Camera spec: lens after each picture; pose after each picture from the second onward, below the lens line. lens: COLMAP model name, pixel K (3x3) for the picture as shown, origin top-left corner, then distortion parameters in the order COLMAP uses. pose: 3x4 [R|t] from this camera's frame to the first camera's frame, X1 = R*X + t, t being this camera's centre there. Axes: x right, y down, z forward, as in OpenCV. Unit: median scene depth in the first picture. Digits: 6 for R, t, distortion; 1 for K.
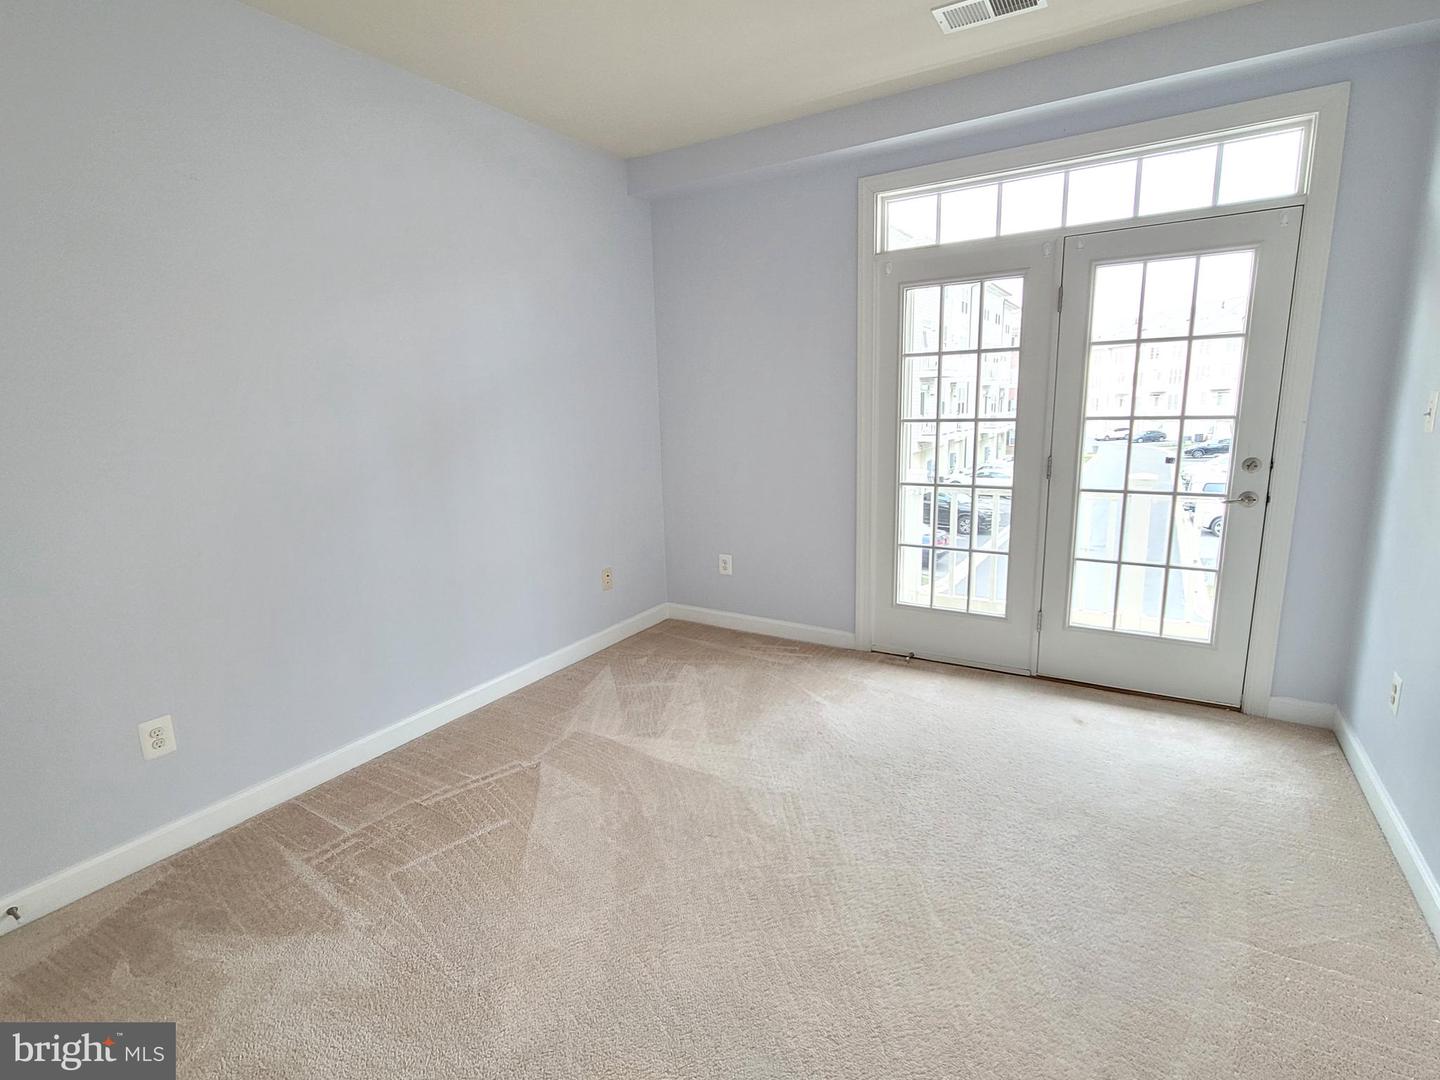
lens RADIAL K [[713.5, 0, 720.7], [0, 713.5, 538.4], [0, 0, 1]] dist [0.008584, -0.005041]
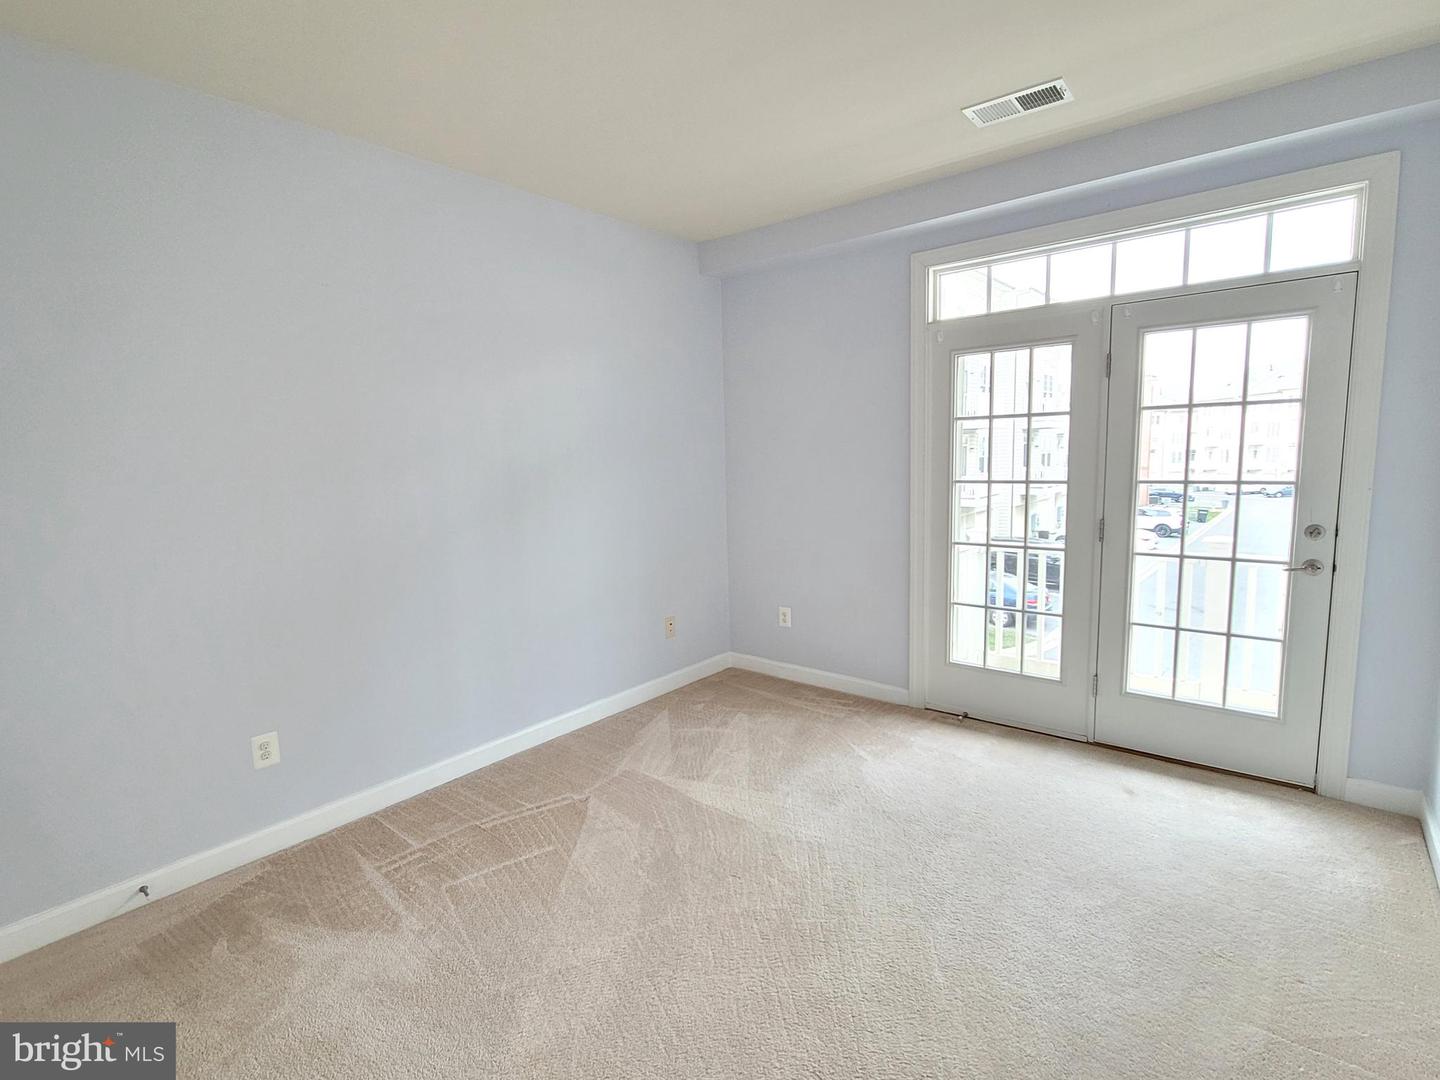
lens RADIAL K [[713.5, 0, 720.5], [0, 713.5, 538.9], [0, 0, 1]] dist [0.008584, -0.005041]
pose [[0.990576, 0.017561, -0.135835, 0.082289], [-0.026700, 0.997479, -0.065753, -0.009082], [0.134338, 0.068760, 0.988547, -0.066797]]
